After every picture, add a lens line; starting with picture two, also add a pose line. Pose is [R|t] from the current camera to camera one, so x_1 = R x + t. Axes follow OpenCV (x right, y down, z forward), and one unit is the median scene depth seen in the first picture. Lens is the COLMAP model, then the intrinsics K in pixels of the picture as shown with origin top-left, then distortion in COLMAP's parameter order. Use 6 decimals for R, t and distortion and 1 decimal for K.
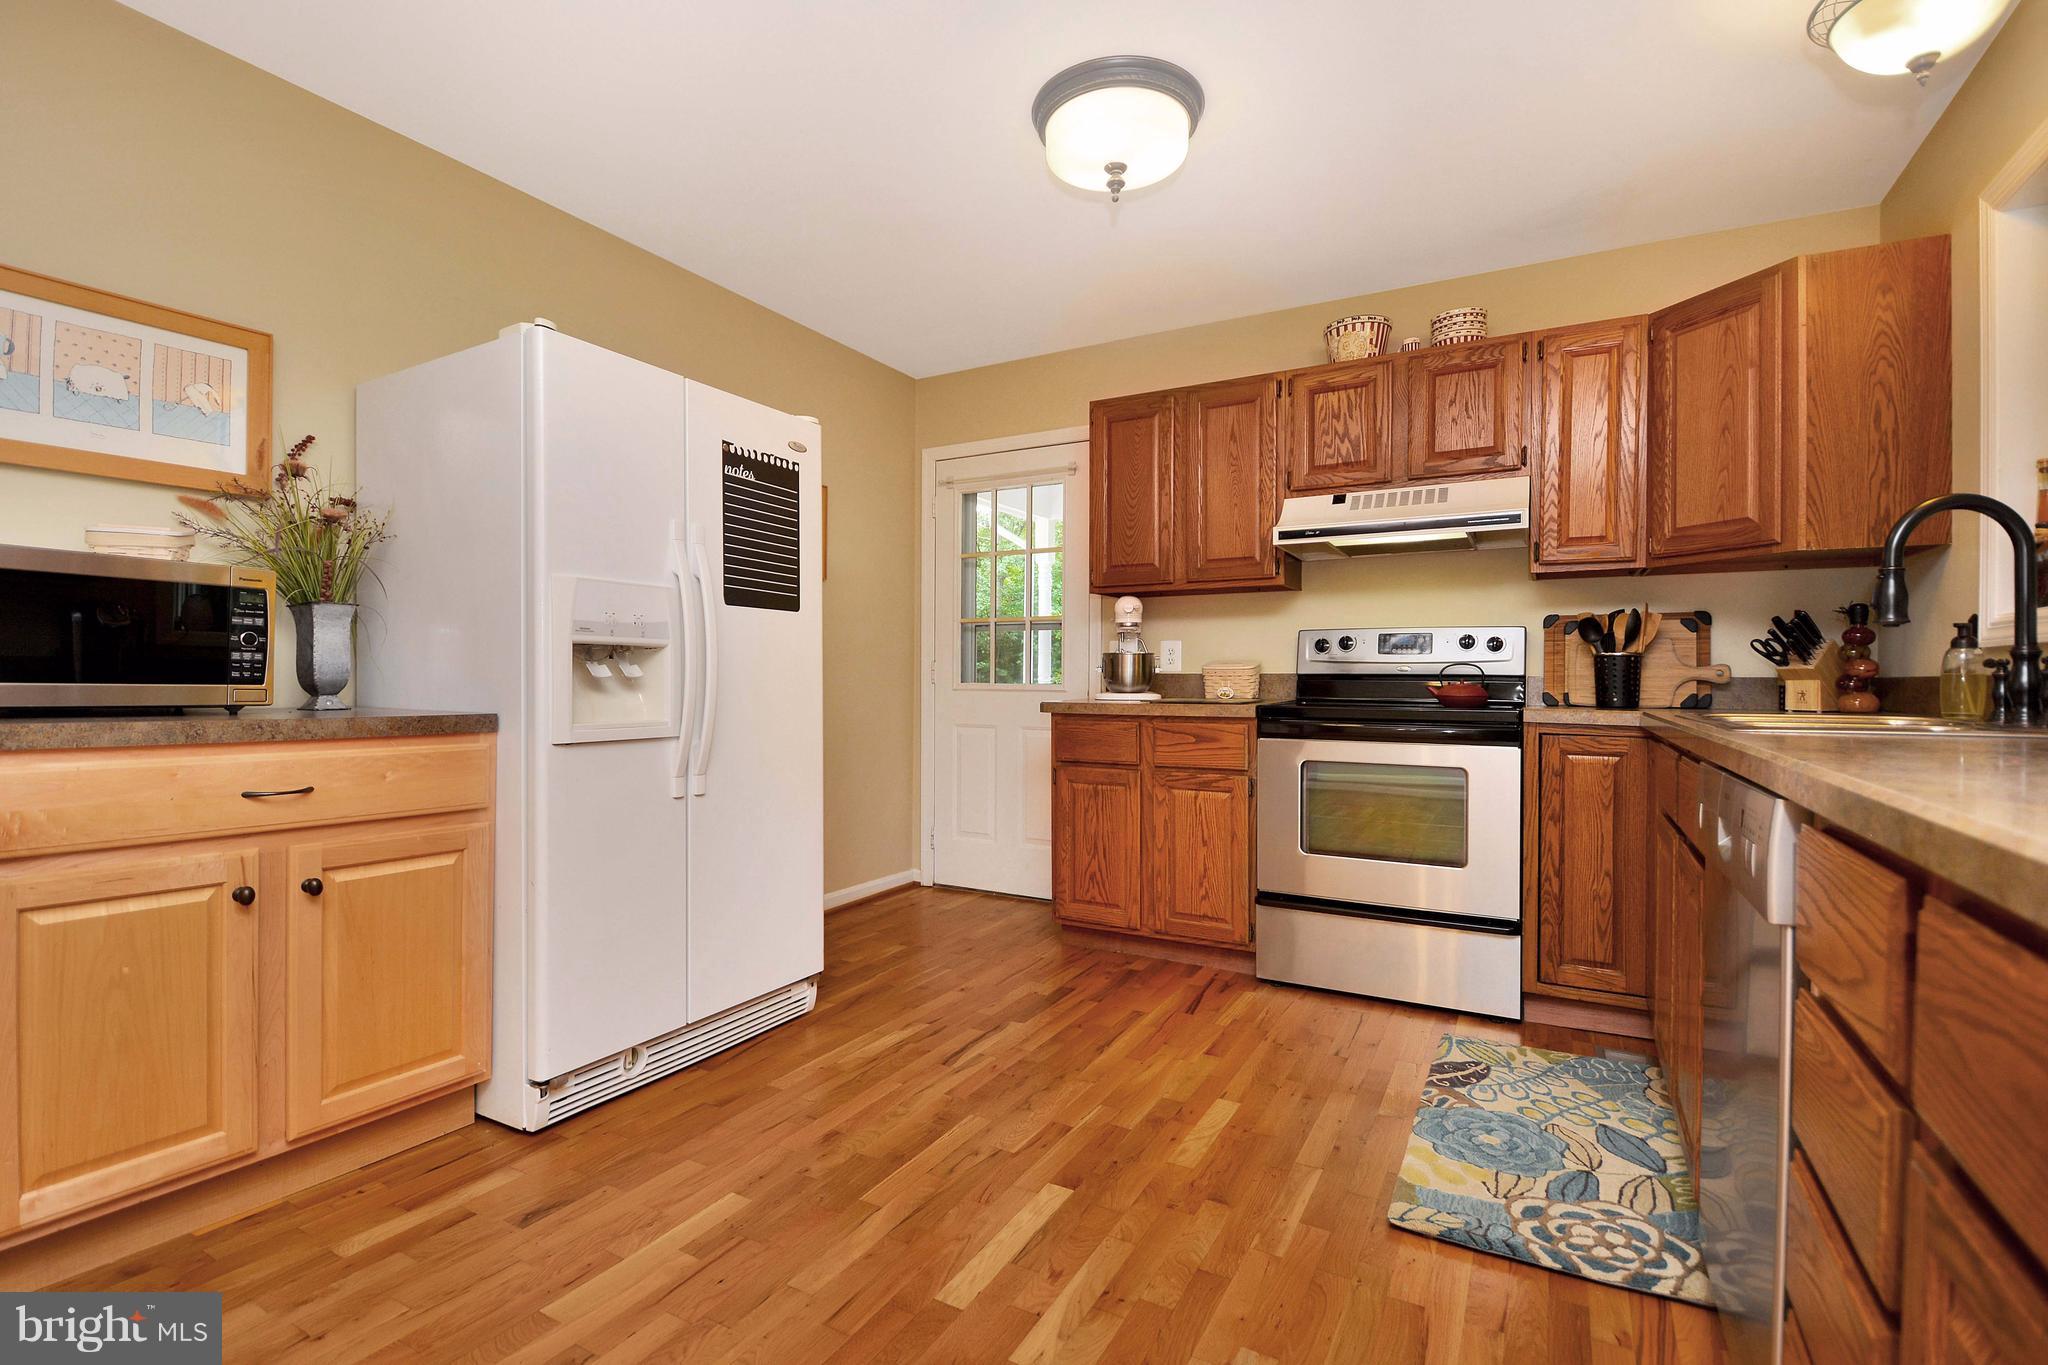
lens RADIAL K [[942.3, 0, 978.9], [0, 942.3, 680.9], [0, 0, 1]] dist [0.007798, -0.013023]
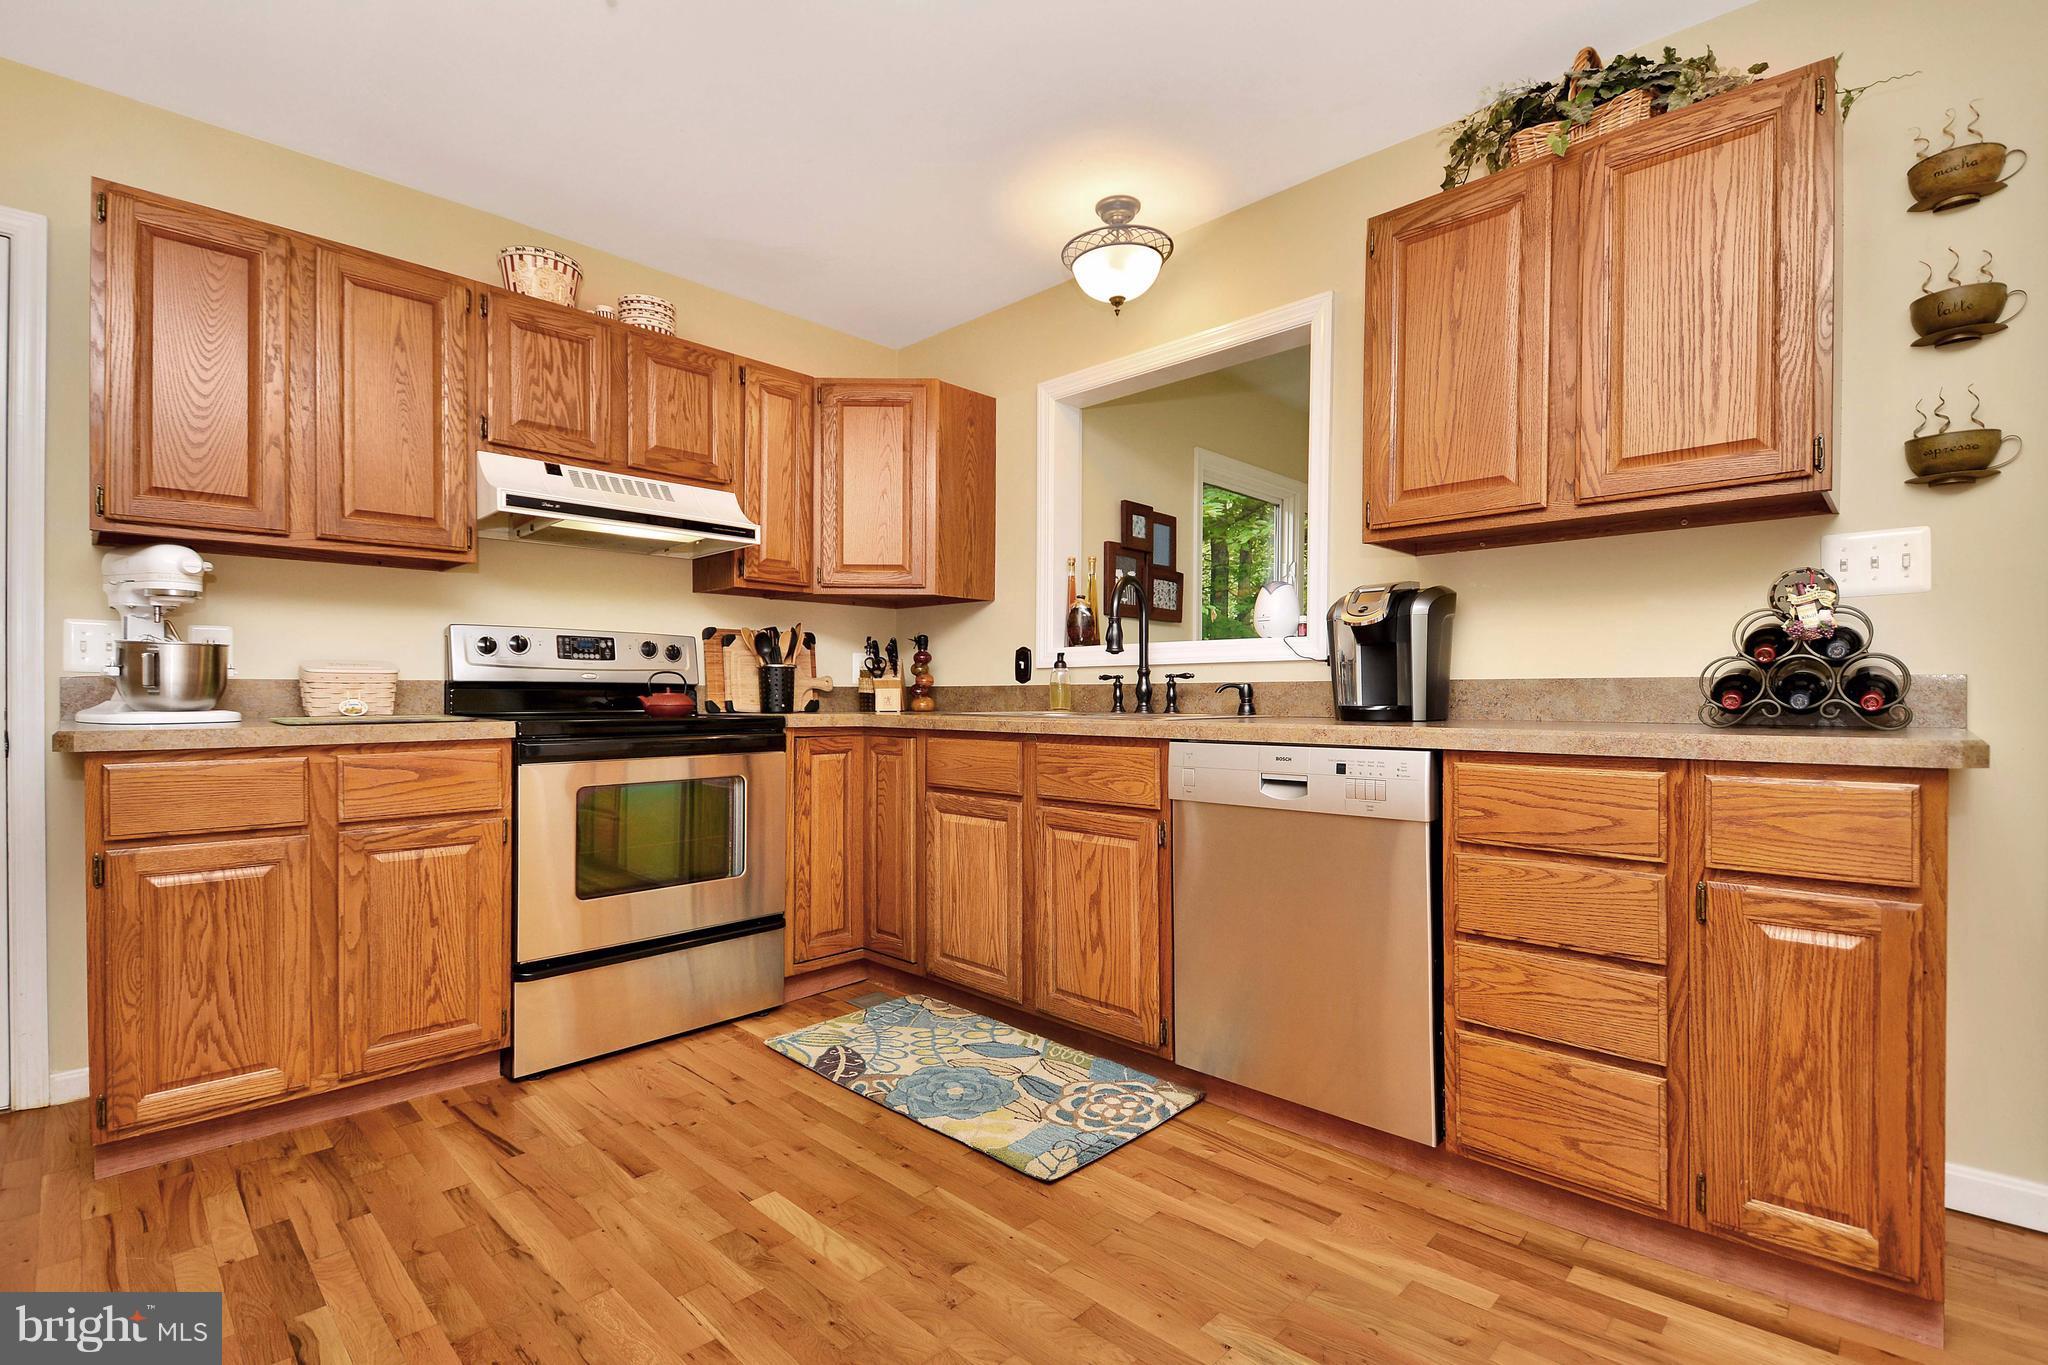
lens RADIAL K [[942.3, 0, 1019.5], [0, 942.3, 712.7], [0, 0, 1]] dist [0.007798, -0.013023]
pose [[0.236740, -0.024800, 0.971256, -0.422888], [0.004076, 0.999691, 0.024533, 0.002013], [-0.971564, -0.001849, 0.236768, 0.523114]]
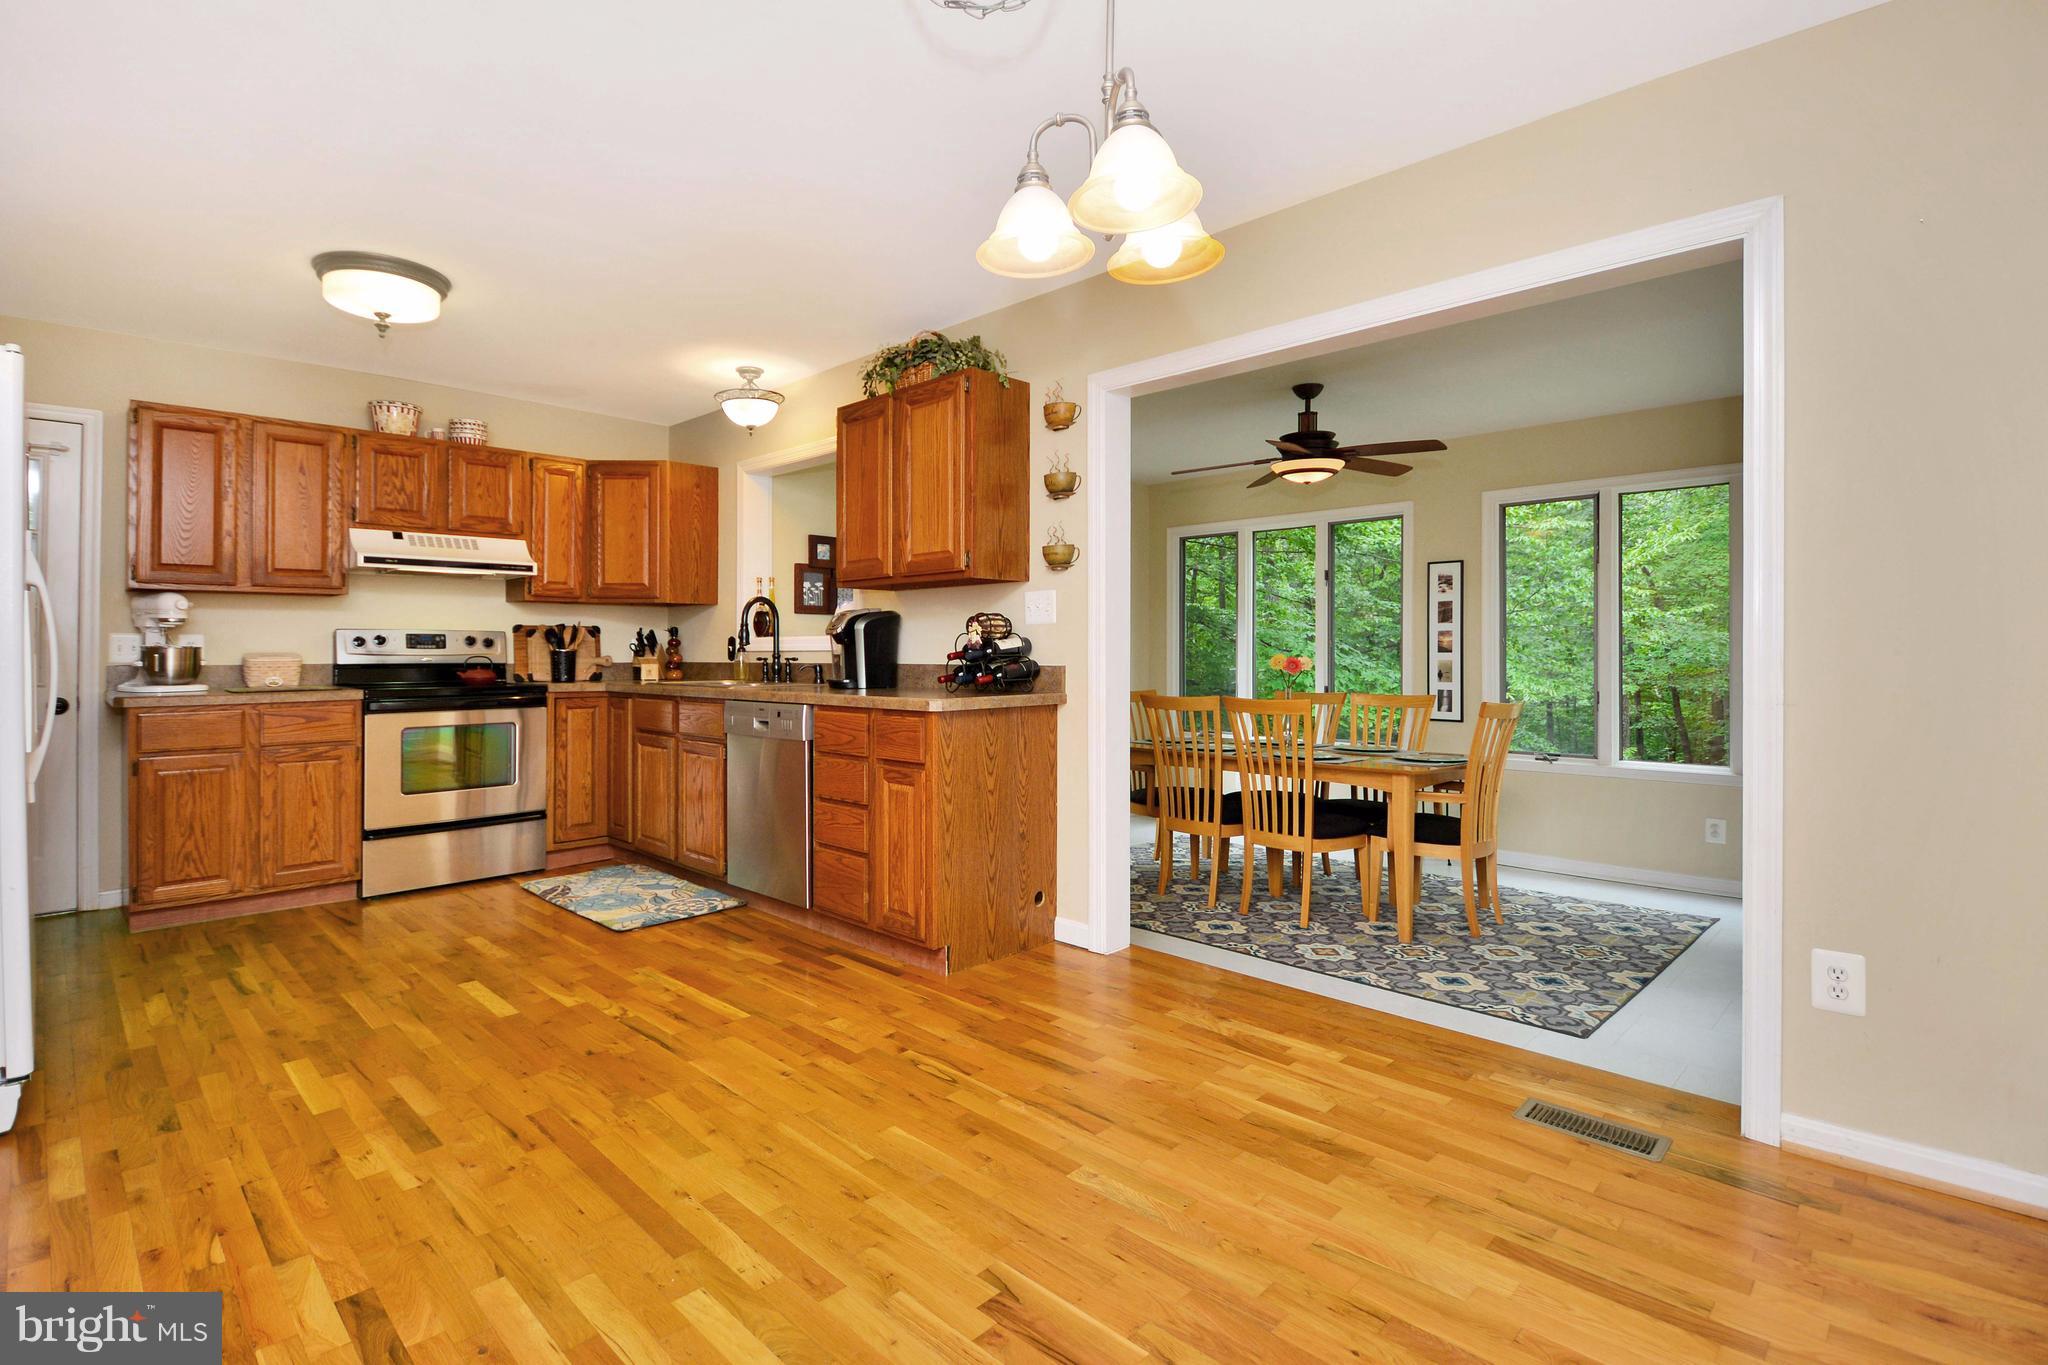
lens RADIAL K [[985.2, 0, 1026.2], [0, 985.2, 654.0], [0, 0, 1]] dist [-0.012631, -0.006836]
pose [[0.234061, -0.009264, 0.972178, -0.997419], [0.007358, 0.999943, 0.007757, -0.034402], [-0.972194, 0.005338, 0.234116, -0.266123]]
